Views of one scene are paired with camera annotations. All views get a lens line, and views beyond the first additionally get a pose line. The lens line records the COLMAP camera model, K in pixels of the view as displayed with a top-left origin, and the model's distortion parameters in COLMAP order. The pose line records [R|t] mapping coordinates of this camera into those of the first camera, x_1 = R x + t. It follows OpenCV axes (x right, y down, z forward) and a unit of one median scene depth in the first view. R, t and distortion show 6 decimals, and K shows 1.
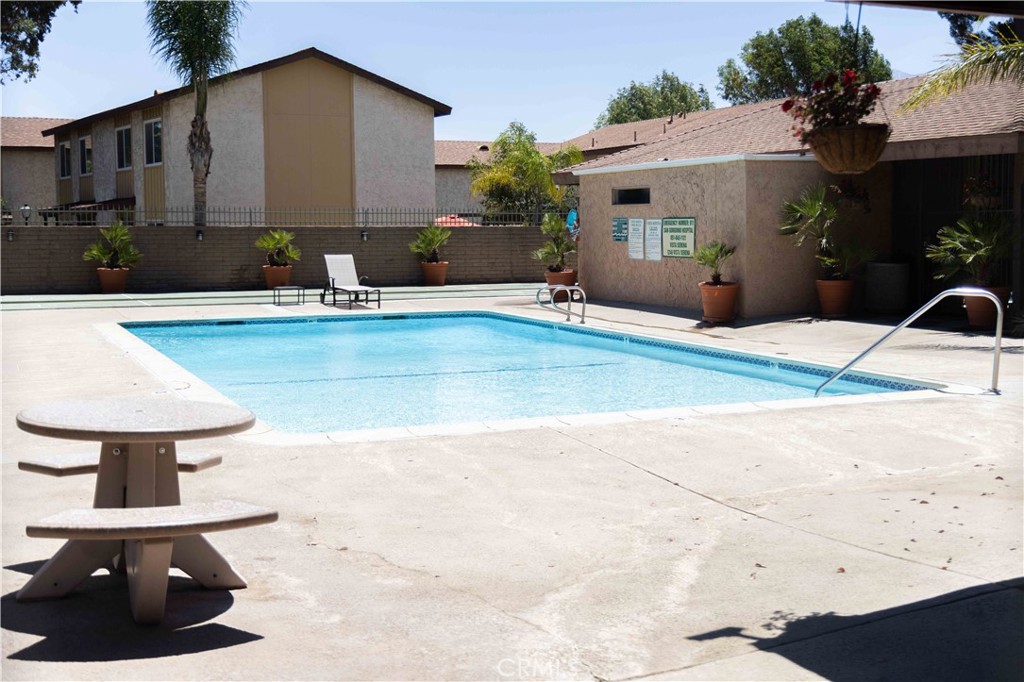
lens RADIAL K [[1256.0, 0, 512.0], [0, 1256.0, 341.0], [0, 0, 1]] dist [0.004090, 0.012416]
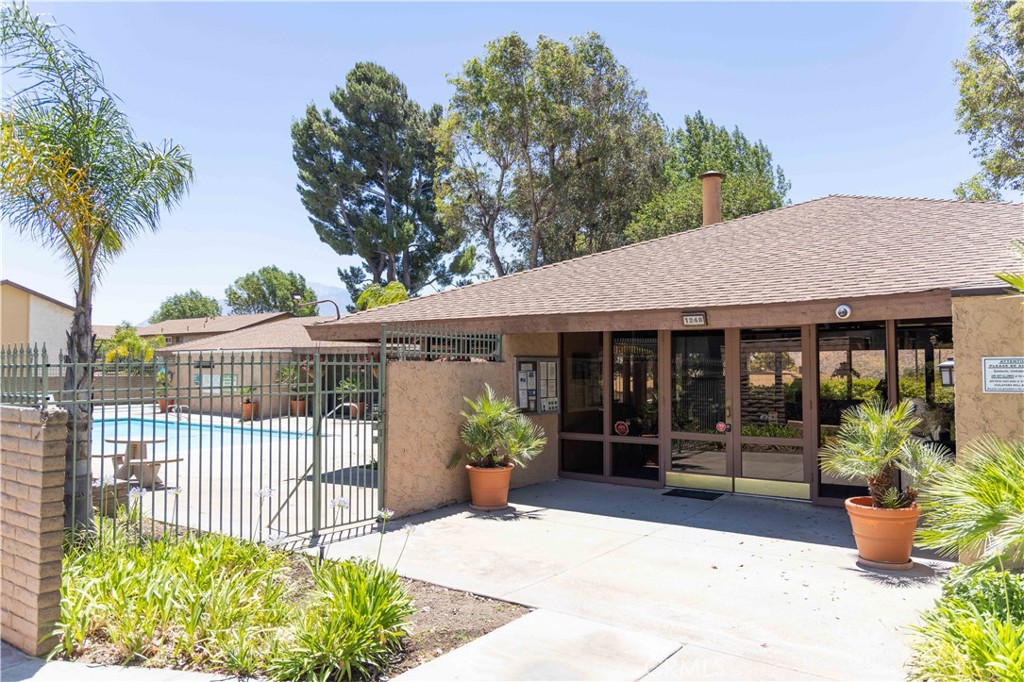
lens RADIAL K [[735.6, 0, 512.0], [0, 735.6, 341.0], [0, 0, 1]] dist [-0.001789, -0.000901]
pose [[0.852531, 0.033897, 0.521577, -0.083761], [0.038675, 0.991068, -0.127625, 0.020721], [-0.521244, 0.128977, 0.843605, -0.264512]]
